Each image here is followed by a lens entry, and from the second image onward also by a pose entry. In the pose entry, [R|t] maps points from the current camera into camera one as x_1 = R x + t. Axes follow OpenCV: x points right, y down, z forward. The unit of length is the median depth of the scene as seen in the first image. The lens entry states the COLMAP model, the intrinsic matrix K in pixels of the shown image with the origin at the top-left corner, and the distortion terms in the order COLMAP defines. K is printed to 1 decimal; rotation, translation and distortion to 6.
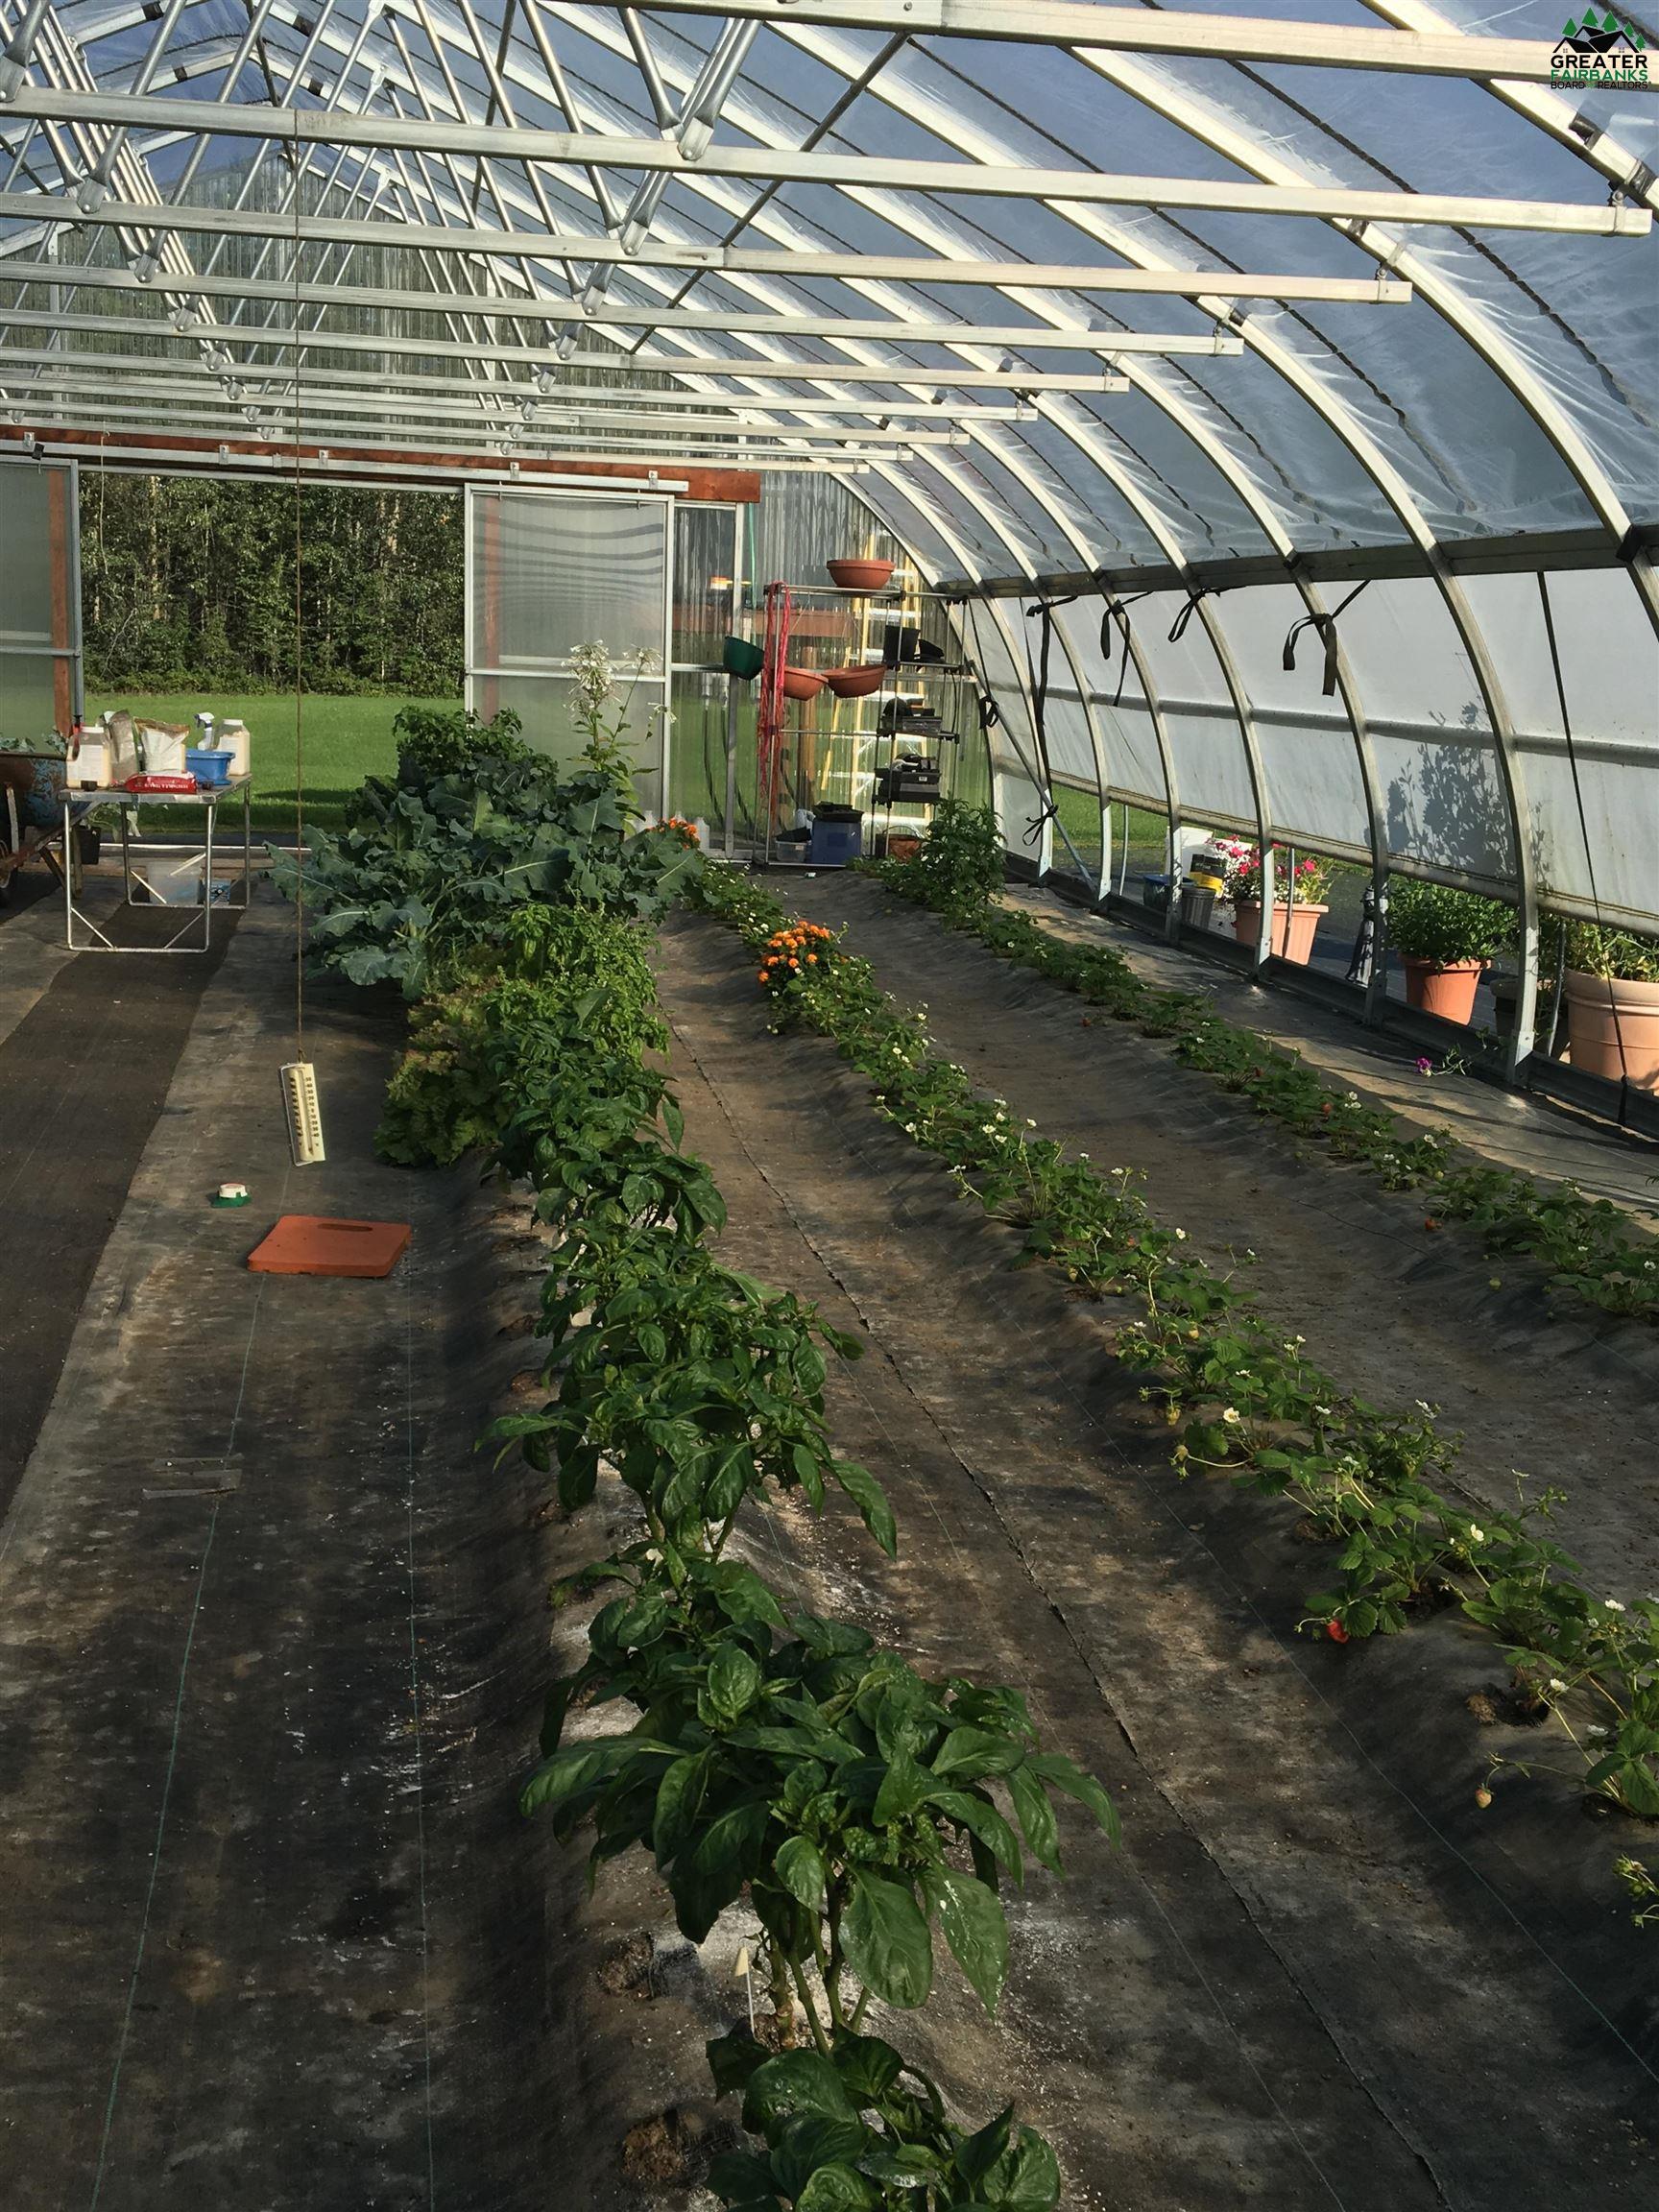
lens RADIAL K [[2309.7, 0, 829.5], [0, 2309.7, 1106.0], [0, 0, 1]] dist [0.152594, -0.288378]
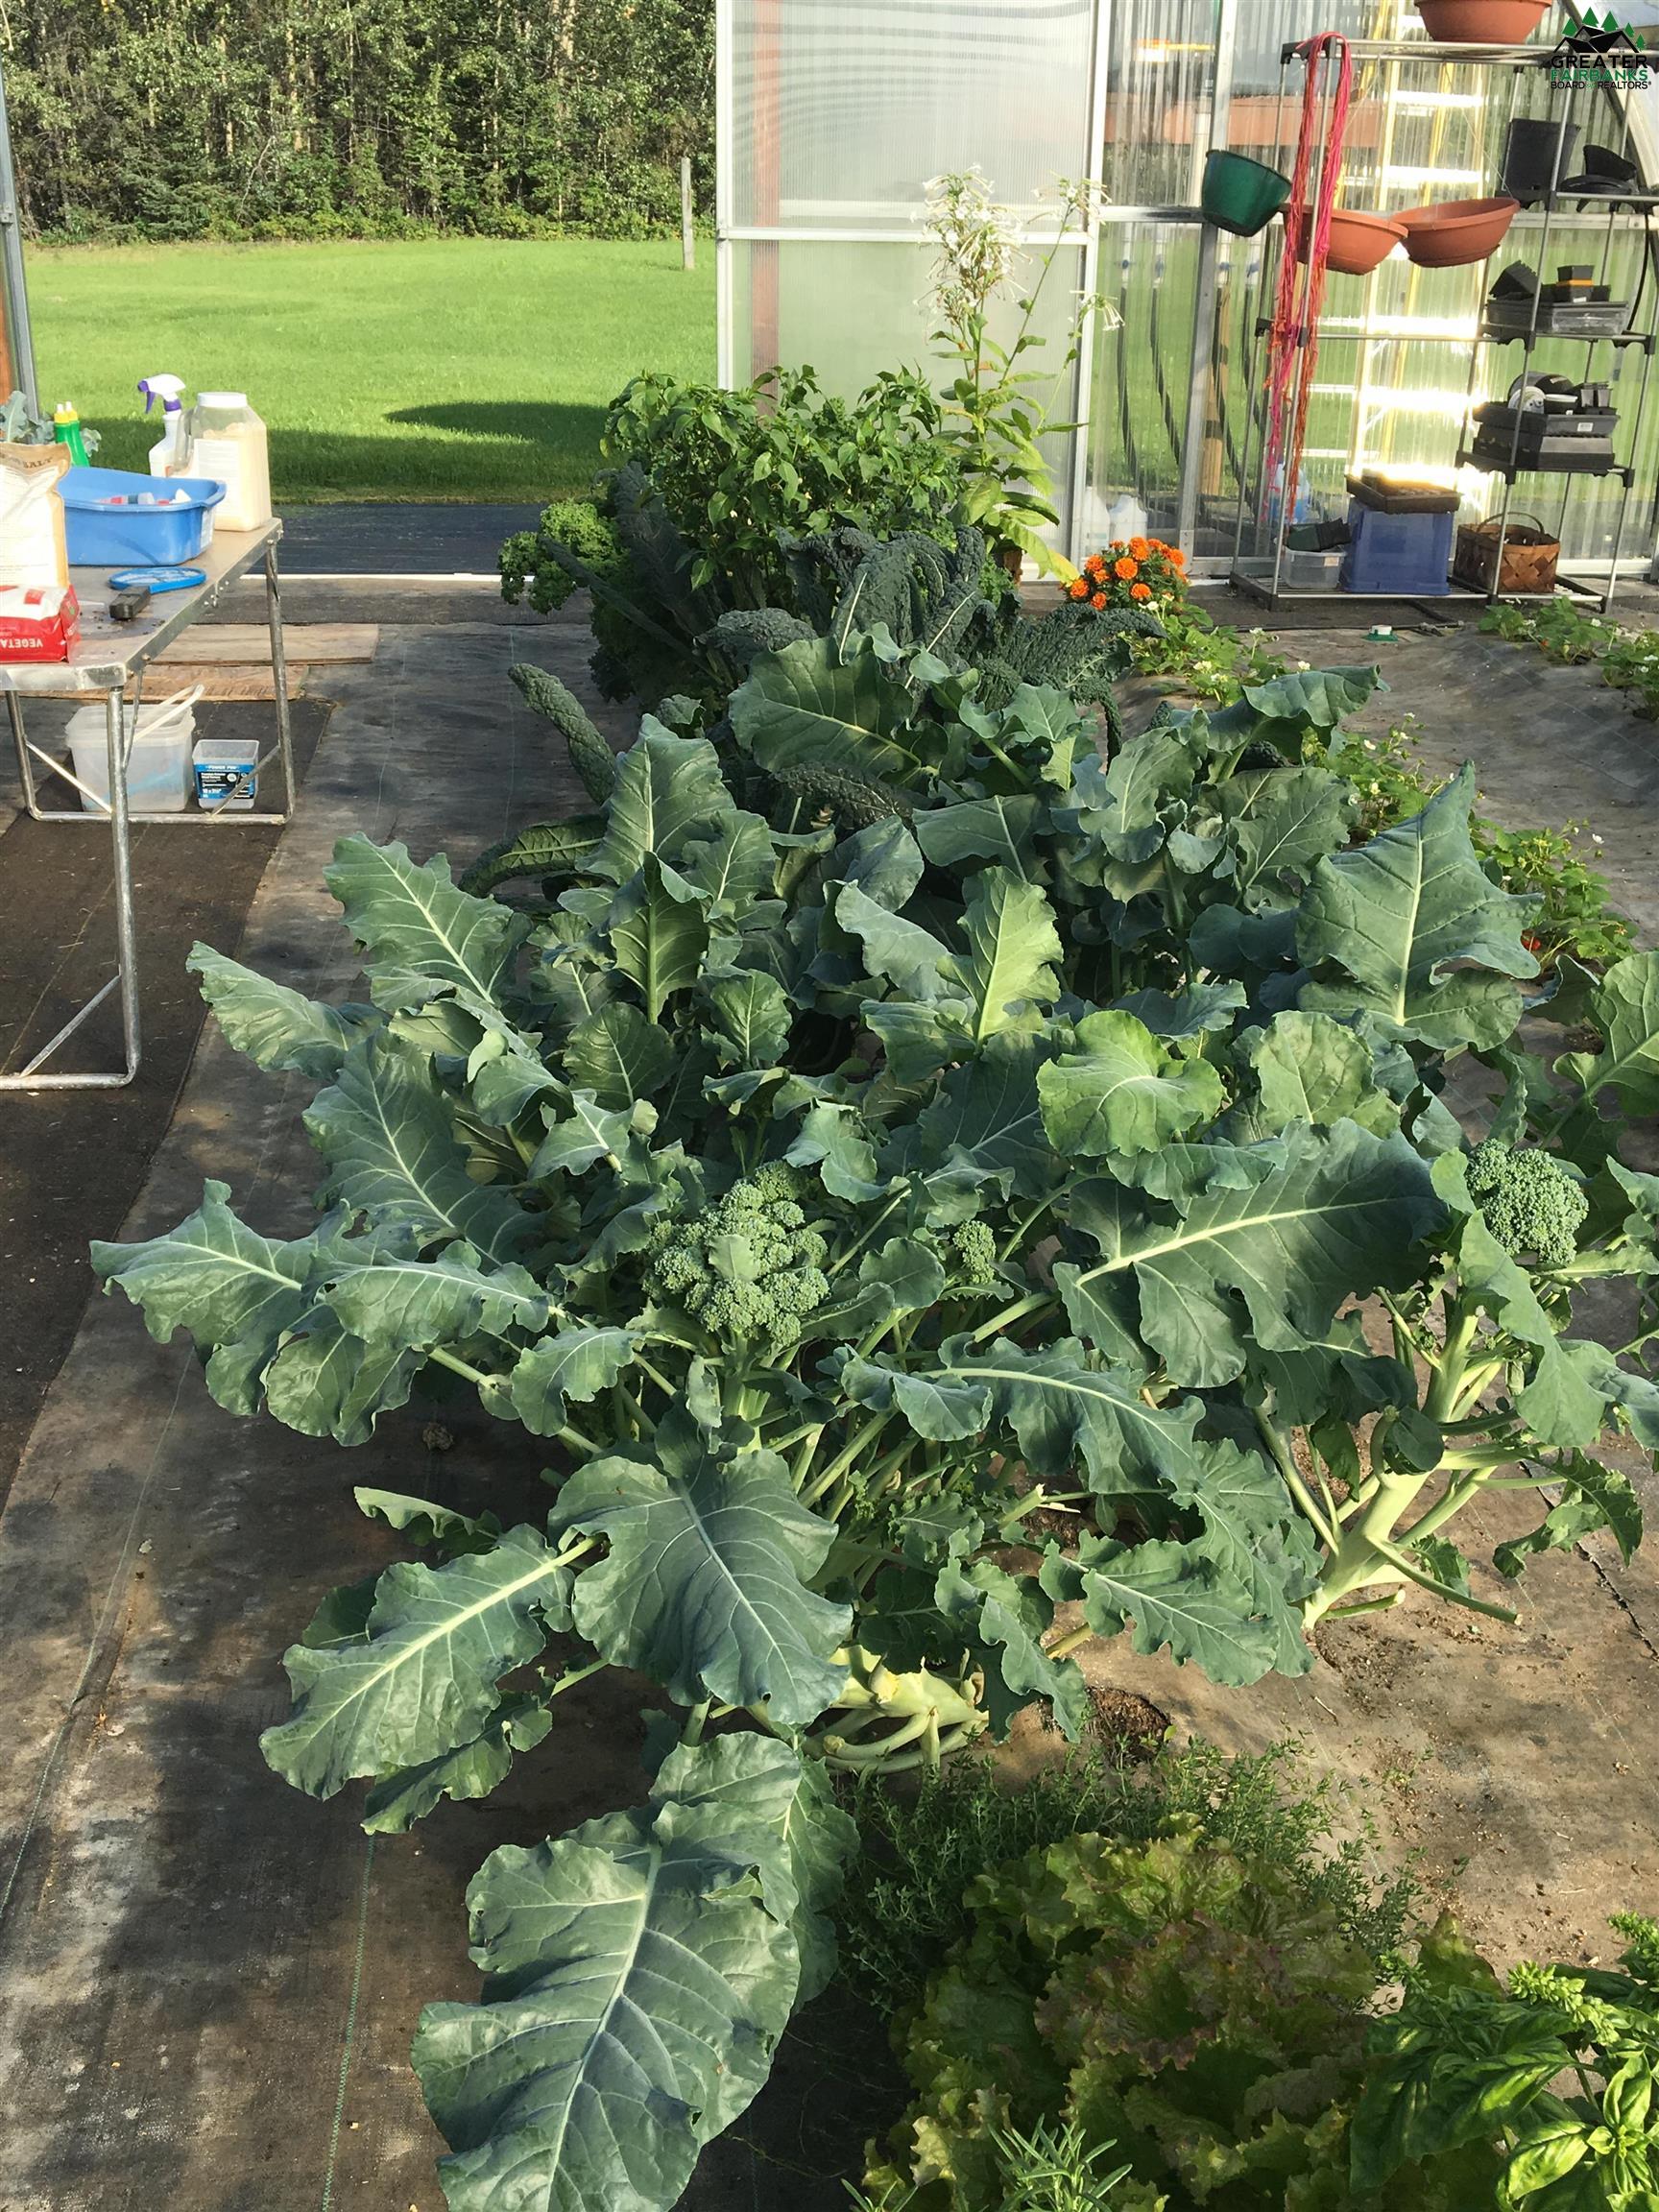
lens RADIAL K [[2309.7, 0, 829.5], [0, 2309.7, 1106.0], [0, 0, 1]] dist [0.152594, -0.288378]
pose [[0.996686, 0.009848, -0.080751, -0.095670], [0.005261, 0.982764, 0.184787, -0.100020], [0.081179, -0.184599, 0.979455, 0.489873]]
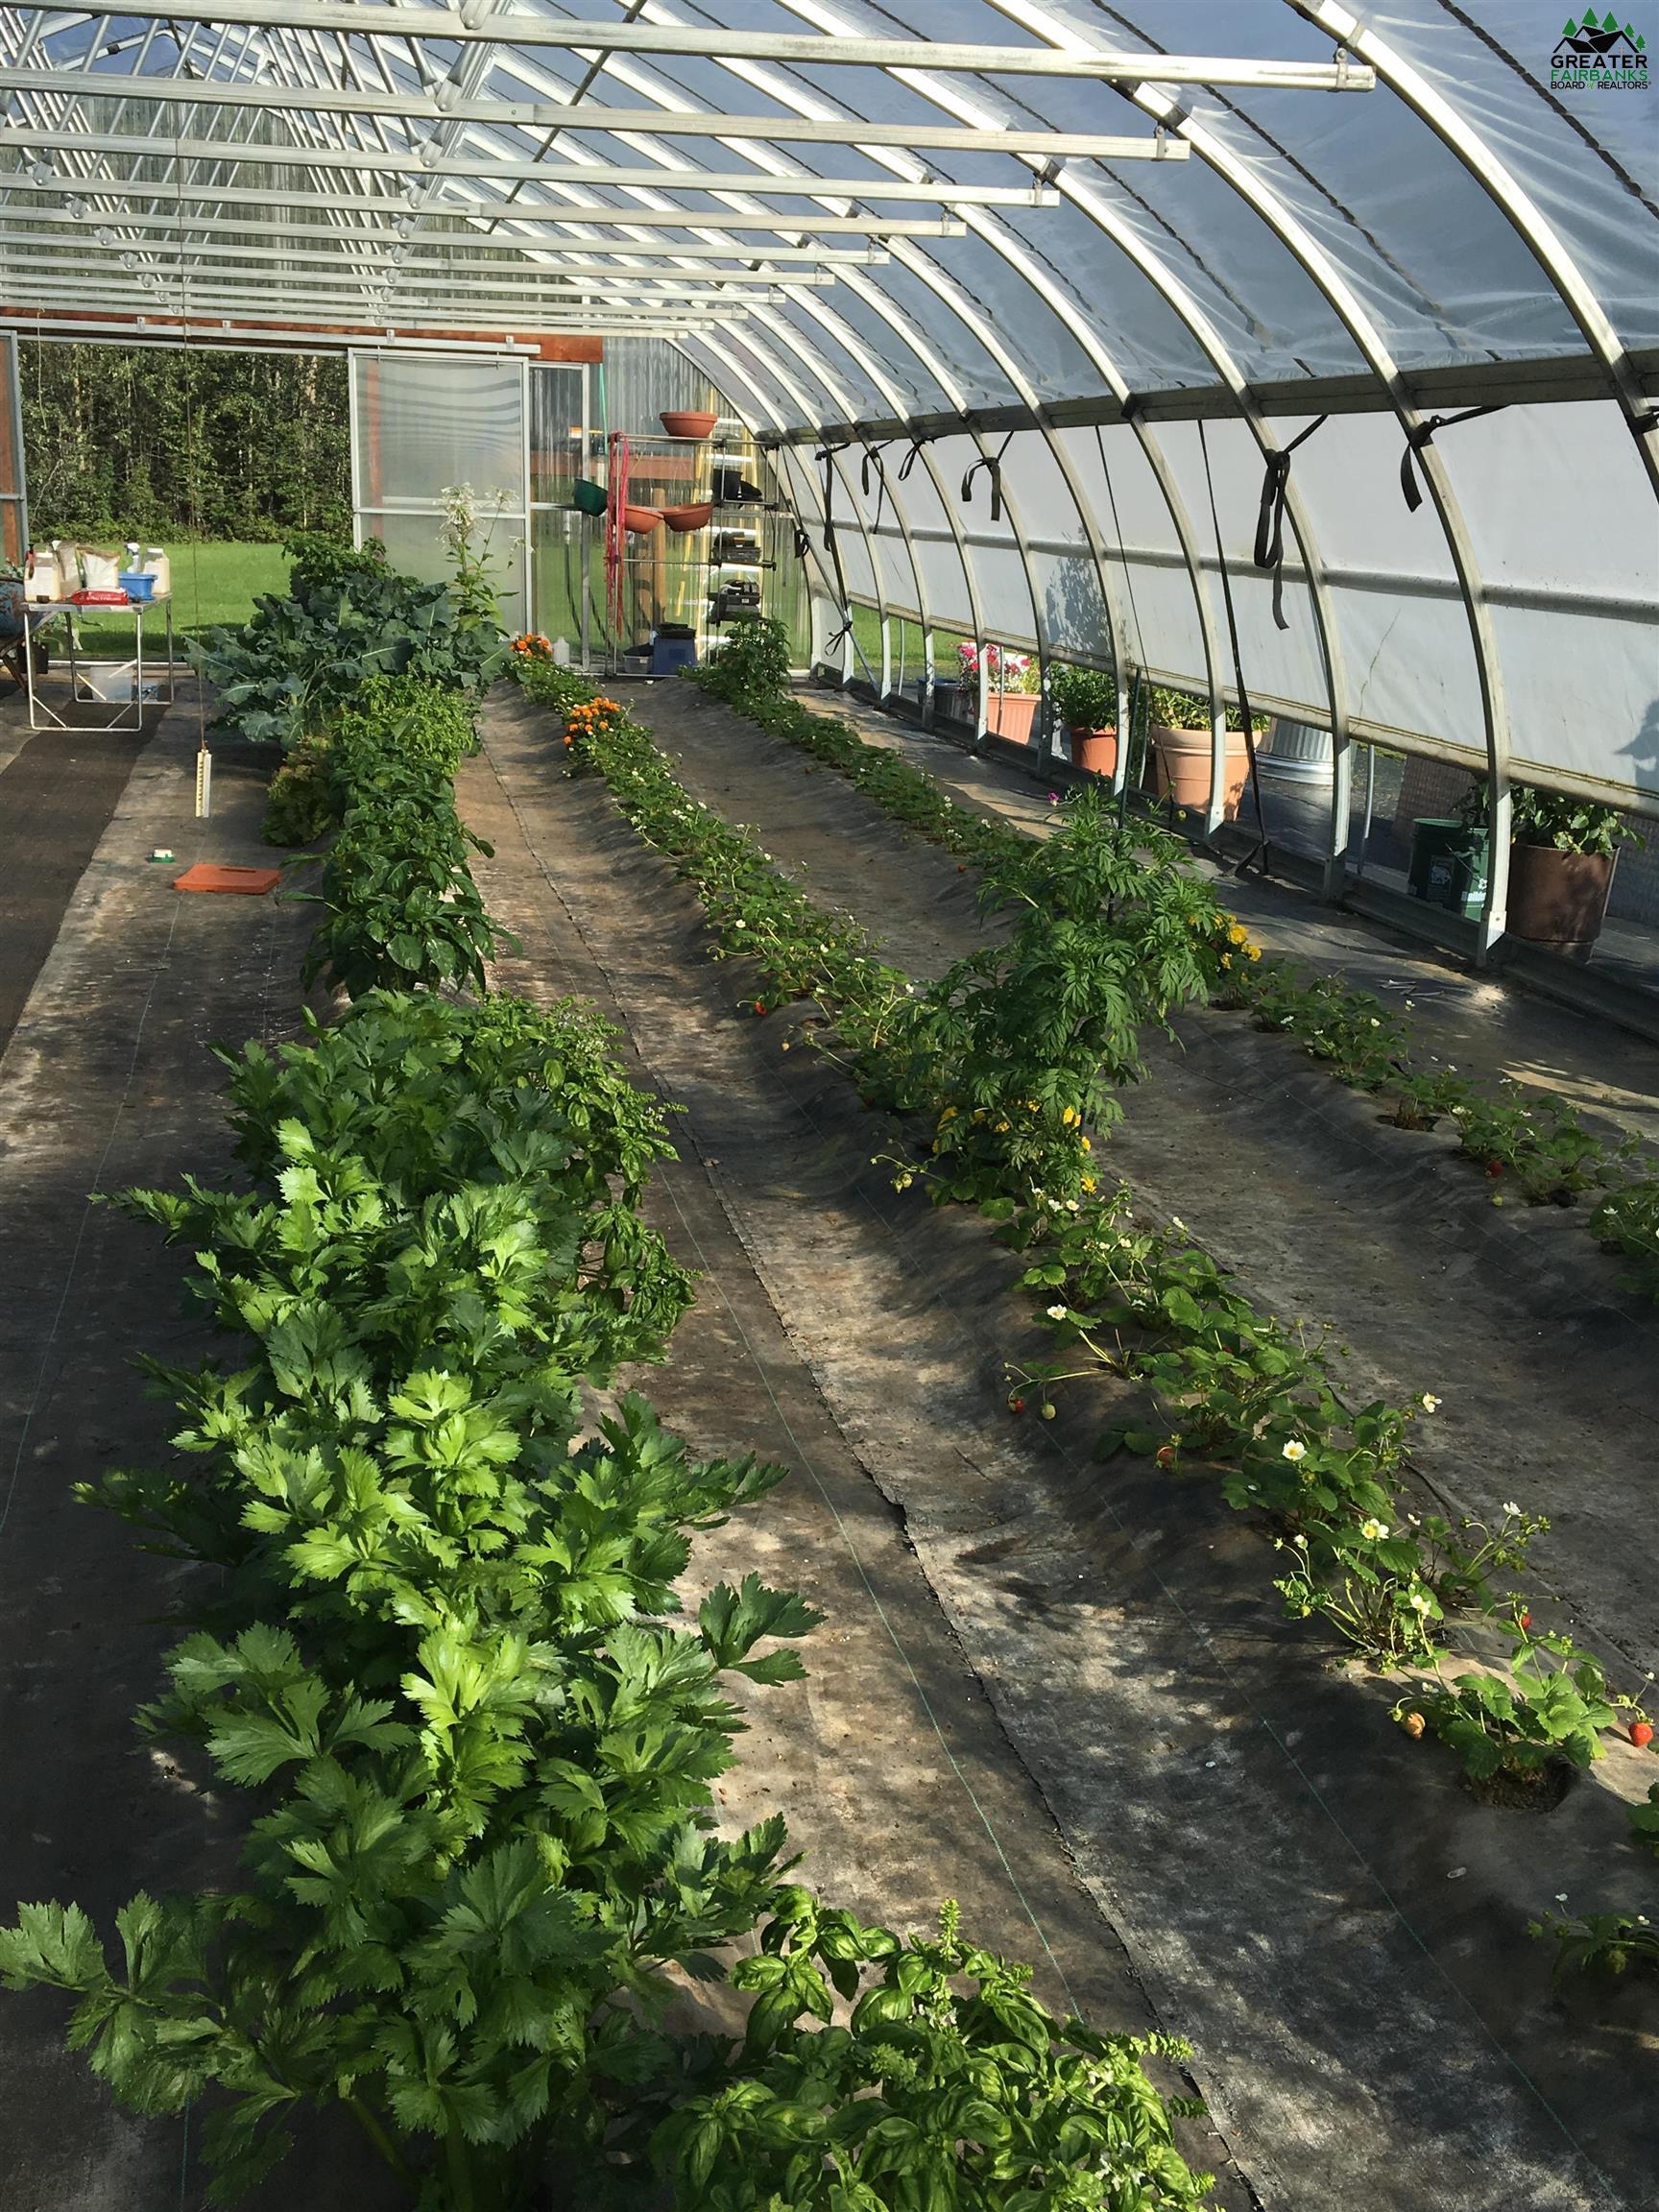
lens RADIAL K [[2309.7, 0, 829.5], [0, 2309.7, 1106.0], [0, 0, 1]] dist [0.152594, -0.288378]
pose [[0.999664, -0.014141, 0.021725, 0.060244], [0.012784, 0.998033, 0.061370, 0.049306], [-0.022551, -0.061072, 0.997879, -0.227255]]
